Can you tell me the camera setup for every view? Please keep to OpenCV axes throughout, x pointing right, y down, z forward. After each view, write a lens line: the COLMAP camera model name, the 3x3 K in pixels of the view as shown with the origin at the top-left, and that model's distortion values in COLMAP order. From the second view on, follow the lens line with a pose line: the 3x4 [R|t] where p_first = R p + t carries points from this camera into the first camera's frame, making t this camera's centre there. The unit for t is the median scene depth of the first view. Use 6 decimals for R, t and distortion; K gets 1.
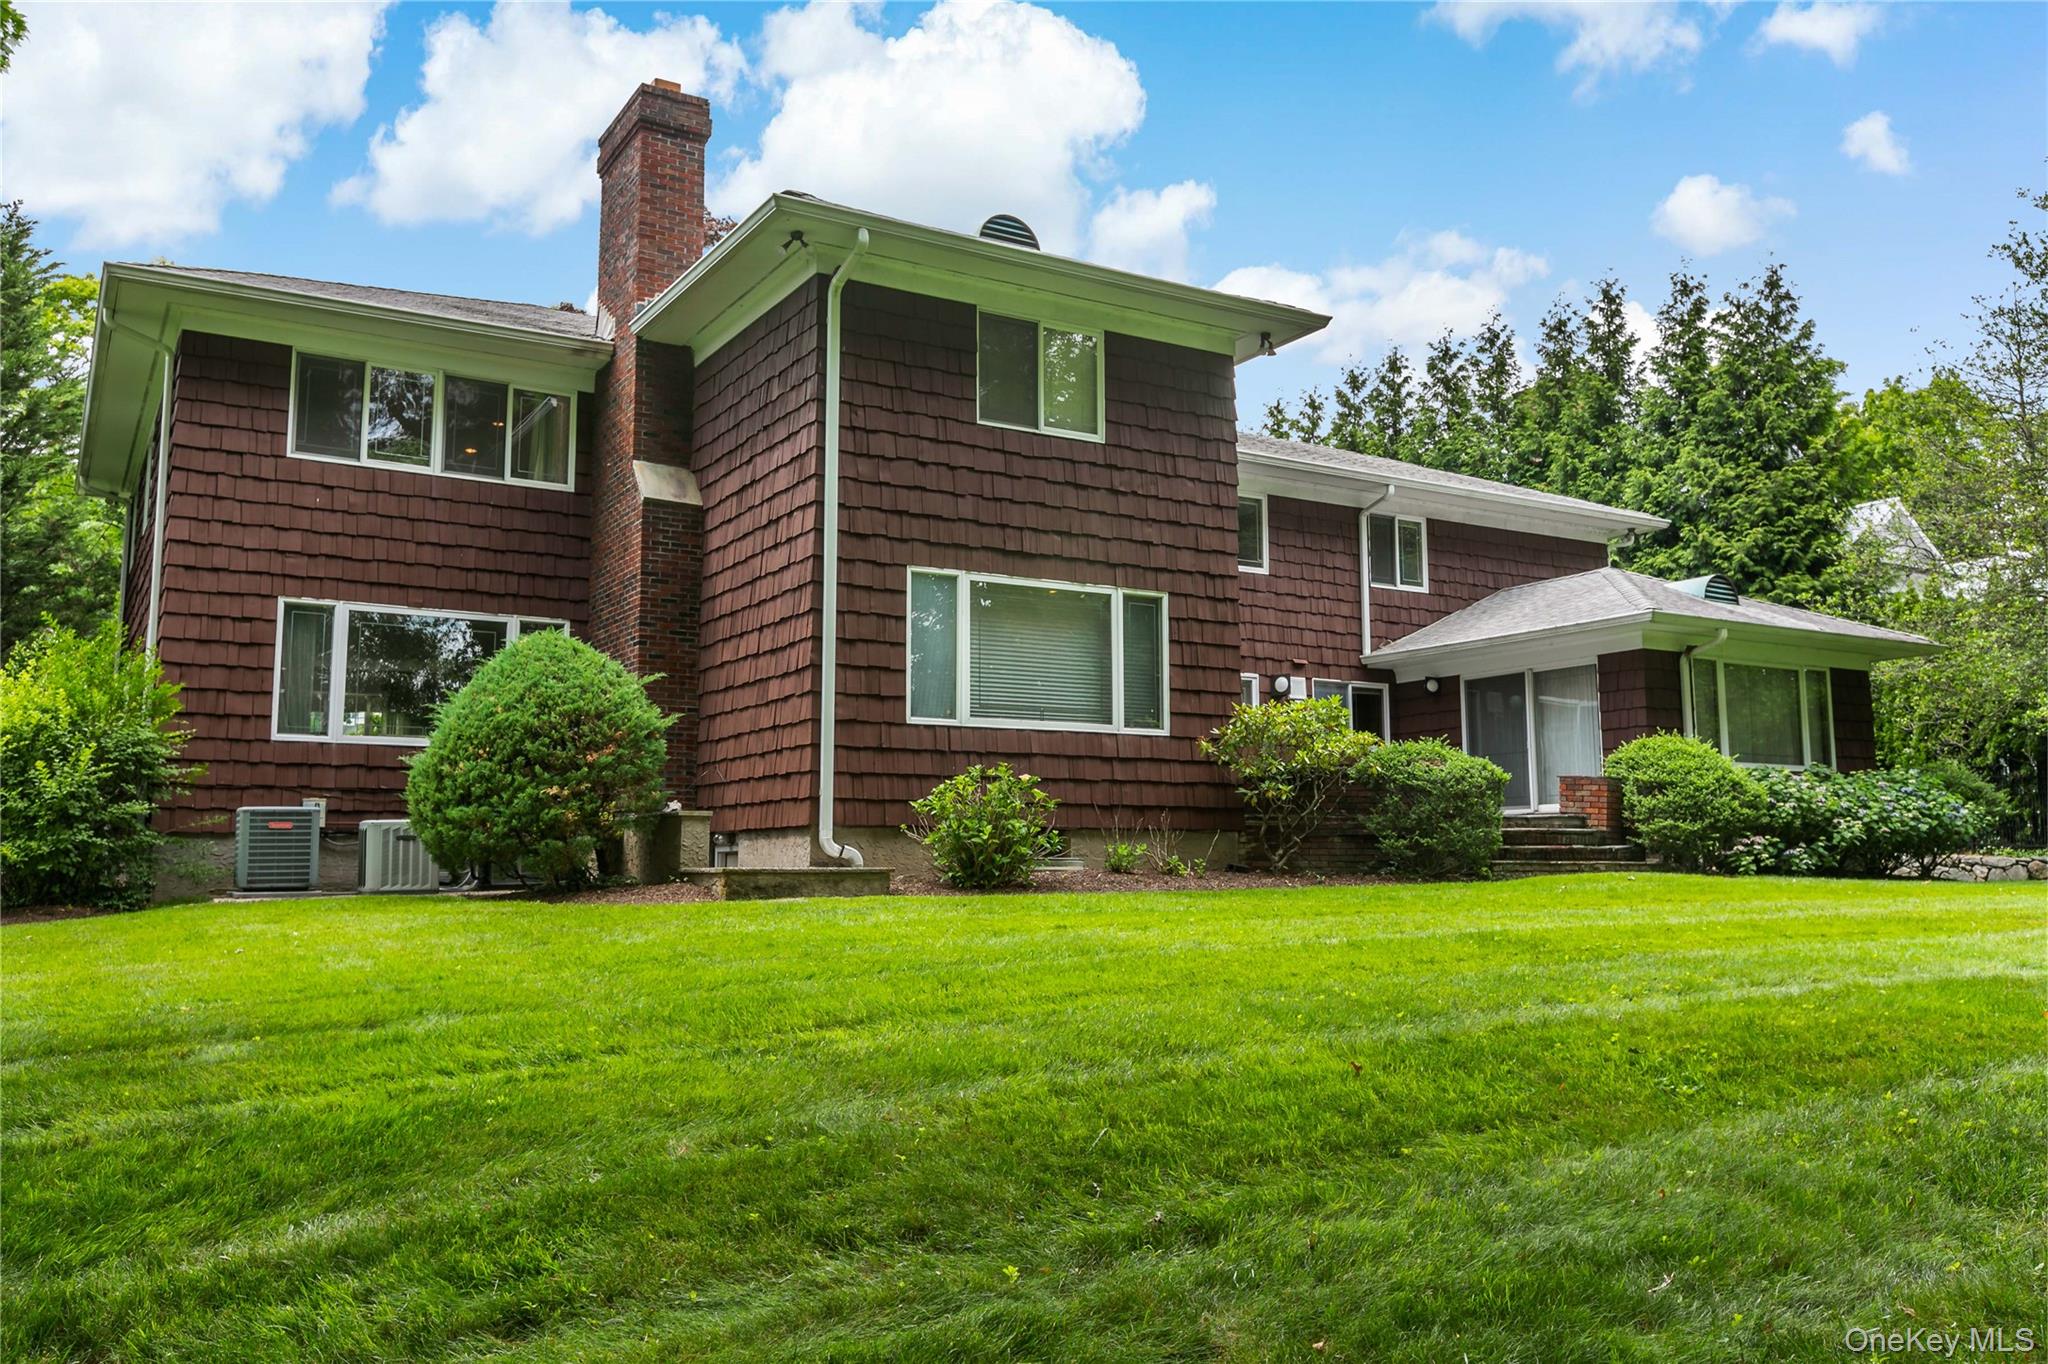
lens RADIAL K [[1631.2, 0, 1077.7], [0, 1631.2, 643.9], [0, 0, 1]] dist [0.005114, -0.016187]
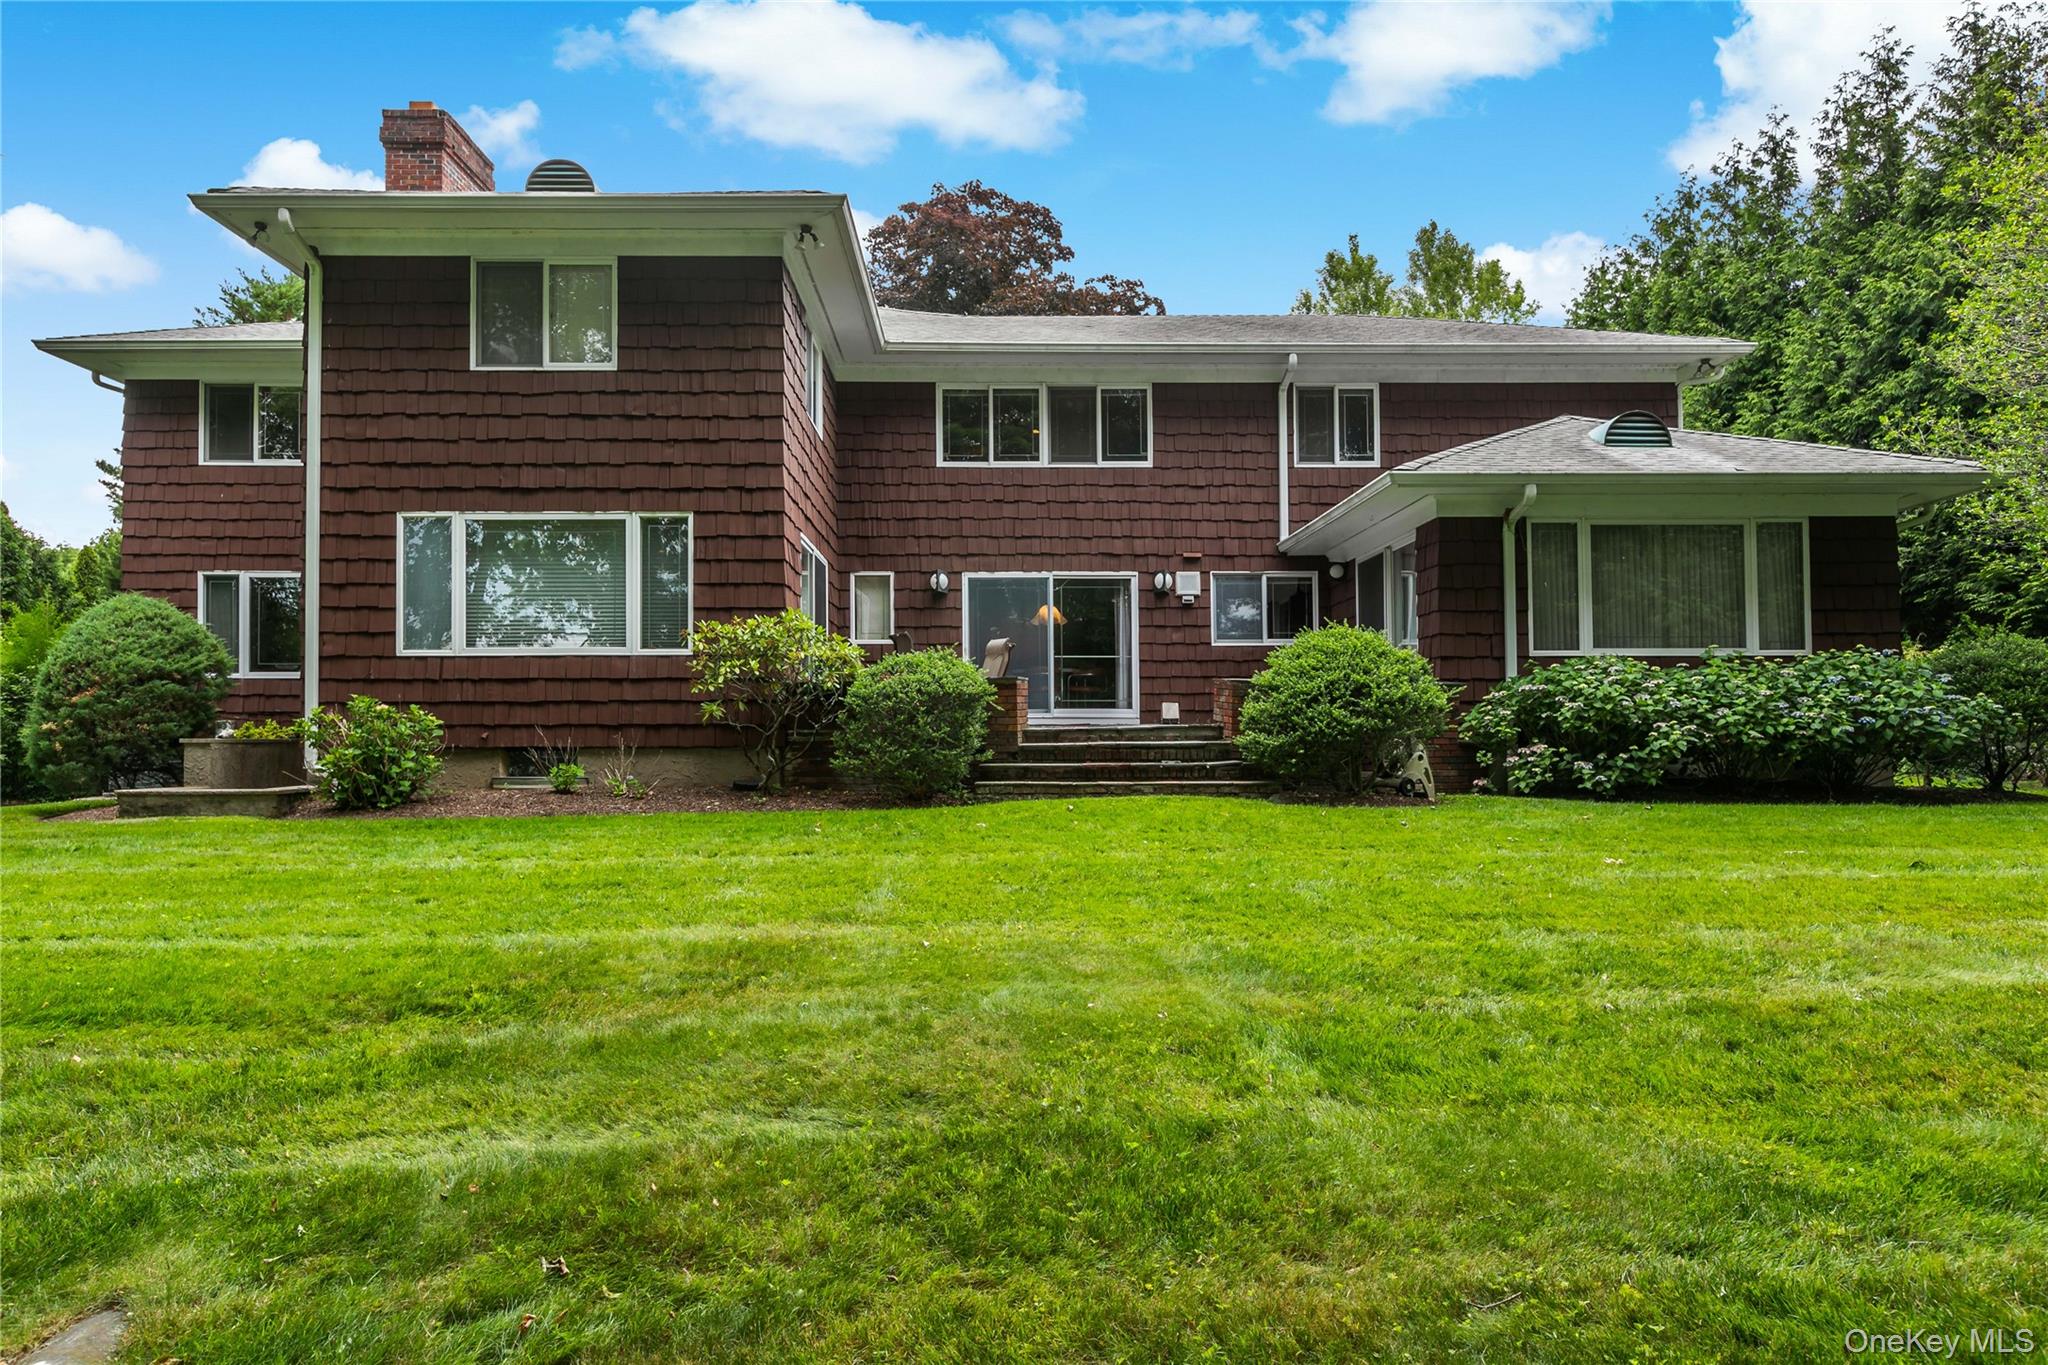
lens RADIAL K [[1334.8, 0, 1021.9], [0, 1334.8, 681.8], [0, 0, 1]] dist [0.003078, 0.001315]
pose [[0.859745, -0.020016, -0.510332, 0.608863], [0.071278, 0.994155, 0.081087, 0.019184], [0.505726, -0.106090, 0.856146, 0.367106]]
